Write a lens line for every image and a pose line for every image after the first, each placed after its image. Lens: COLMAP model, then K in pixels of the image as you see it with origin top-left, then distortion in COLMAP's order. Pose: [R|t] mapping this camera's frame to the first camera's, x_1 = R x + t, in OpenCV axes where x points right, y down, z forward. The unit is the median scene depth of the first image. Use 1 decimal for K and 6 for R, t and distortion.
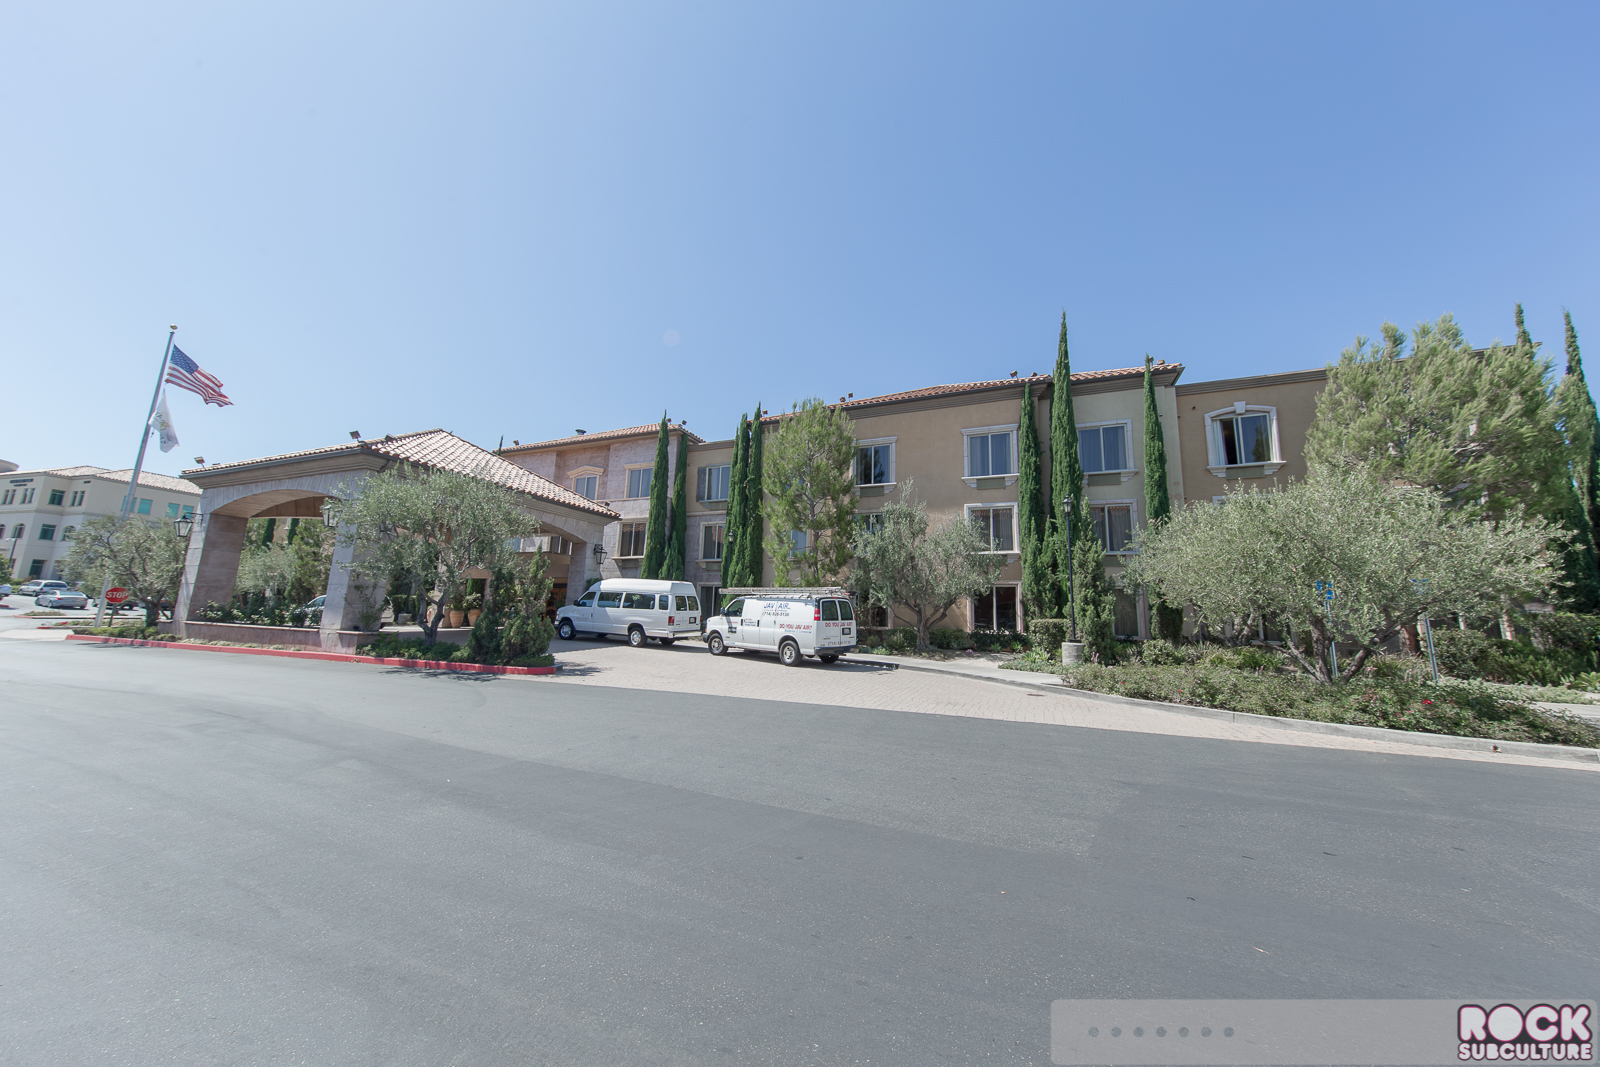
lens RADIAL K [[550.8, 0, 800.1], [0, 550.8, 529.1], [0, 0, 1]] dist [-0.001329, -0.000108]
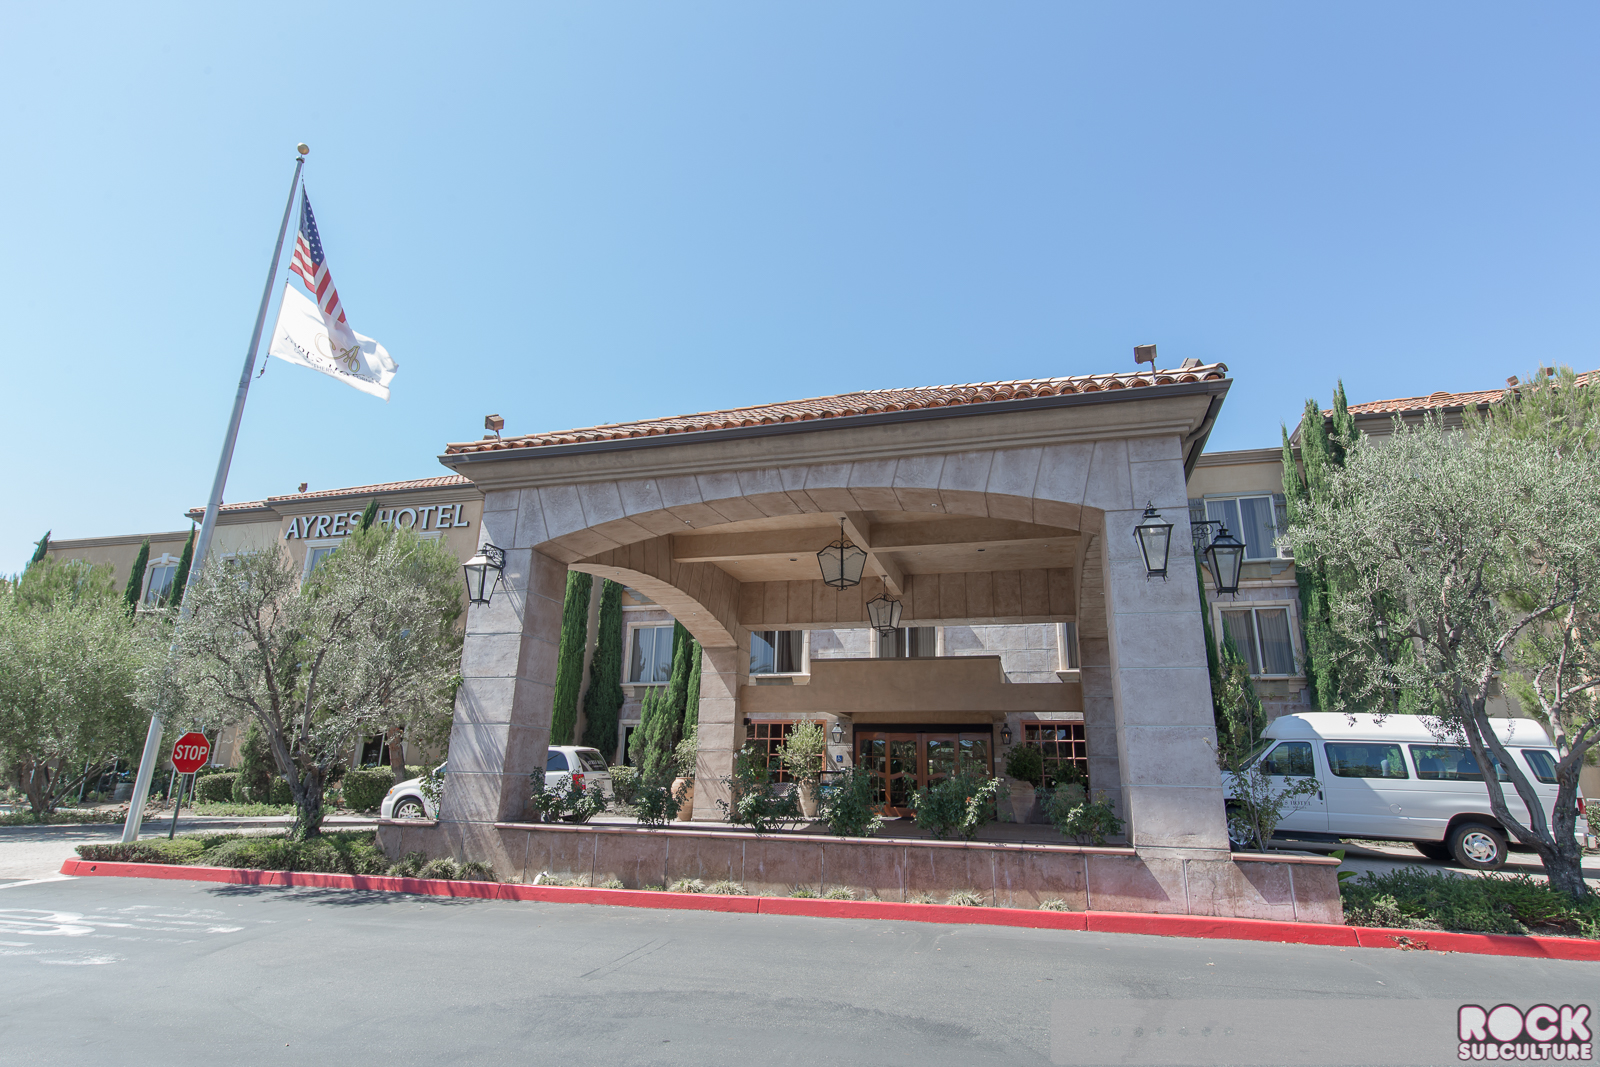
lens RADIAL K [[844.0, 0, 799.5], [0, 844.0, 536.6], [0, 0, 1]] dist [0.005939, 0.000587]
pose [[0.993506, 0.025226, 0.110948, -0.898819], [-0.011673, 0.992566, -0.121150, 0.035347], [-0.113179, 0.119068, 0.986414, 0.337104]]
